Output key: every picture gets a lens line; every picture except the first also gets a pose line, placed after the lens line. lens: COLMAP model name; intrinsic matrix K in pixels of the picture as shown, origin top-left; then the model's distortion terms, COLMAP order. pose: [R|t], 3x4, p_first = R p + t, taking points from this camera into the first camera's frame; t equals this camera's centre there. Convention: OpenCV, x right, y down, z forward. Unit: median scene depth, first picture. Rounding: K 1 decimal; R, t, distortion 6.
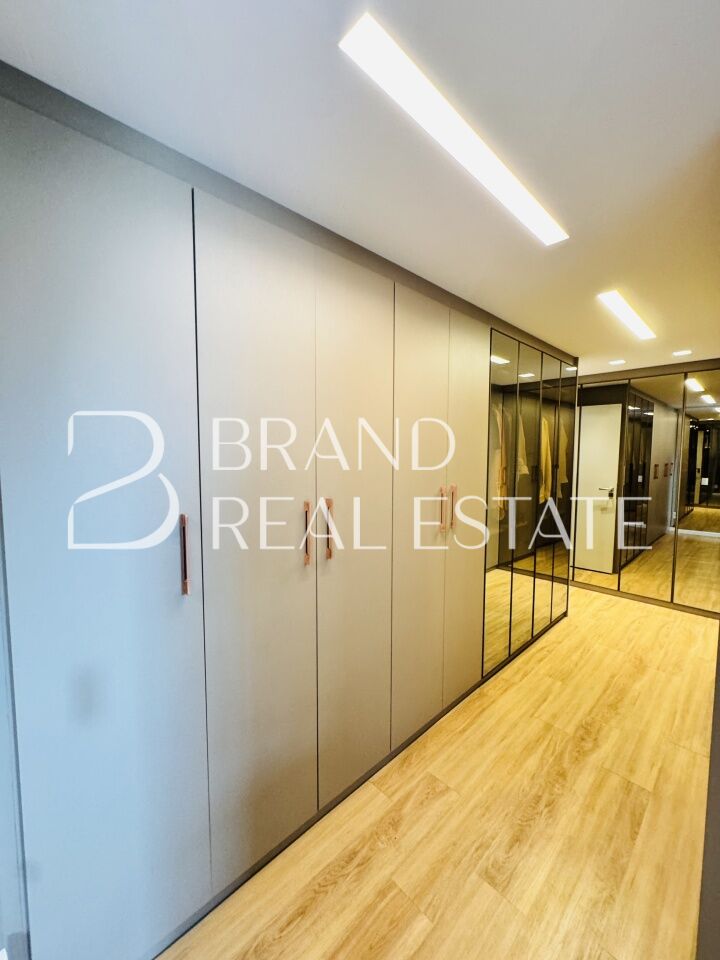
lens RADIAL K [[381.7, 0, 362.2], [0, 381.7, 476.3], [0, 0, 1]] dist [-0.003542, 0.000991]
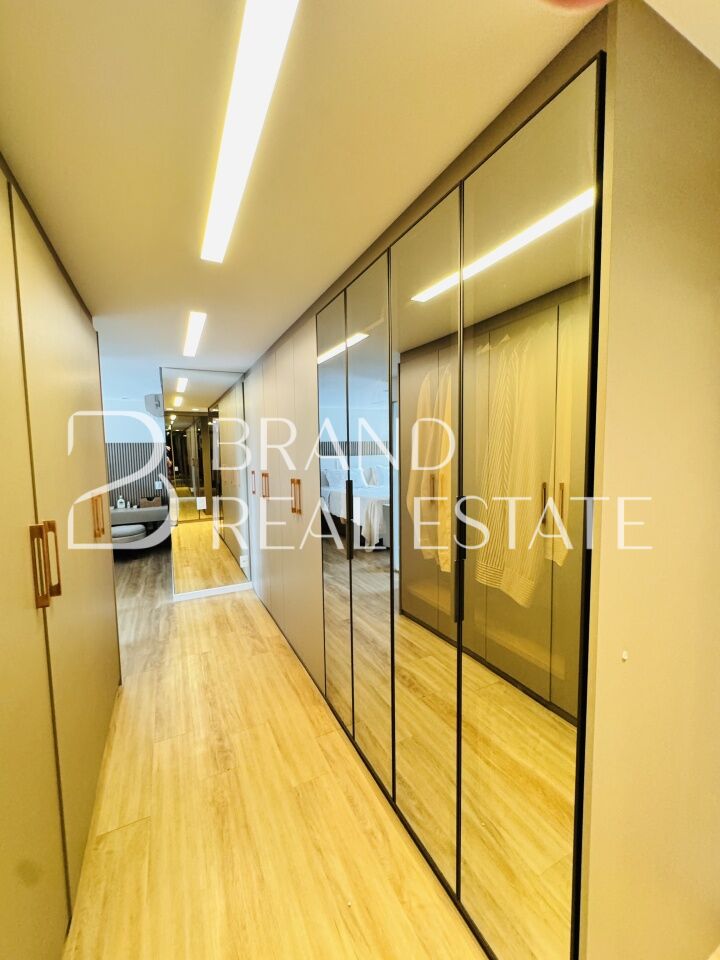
lens RADIAL K [[381.7, 0, 355.6], [0, 381.7, 479.4], [0, 0, 1]] dist [-0.003542, 0.000991]
pose [[-0.298895, 0.075931, -0.951260, 1.186409], [-0.051726, 0.994075, 0.095601, -0.084759], [0.952883, 0.077780, -0.293196, 1.365532]]
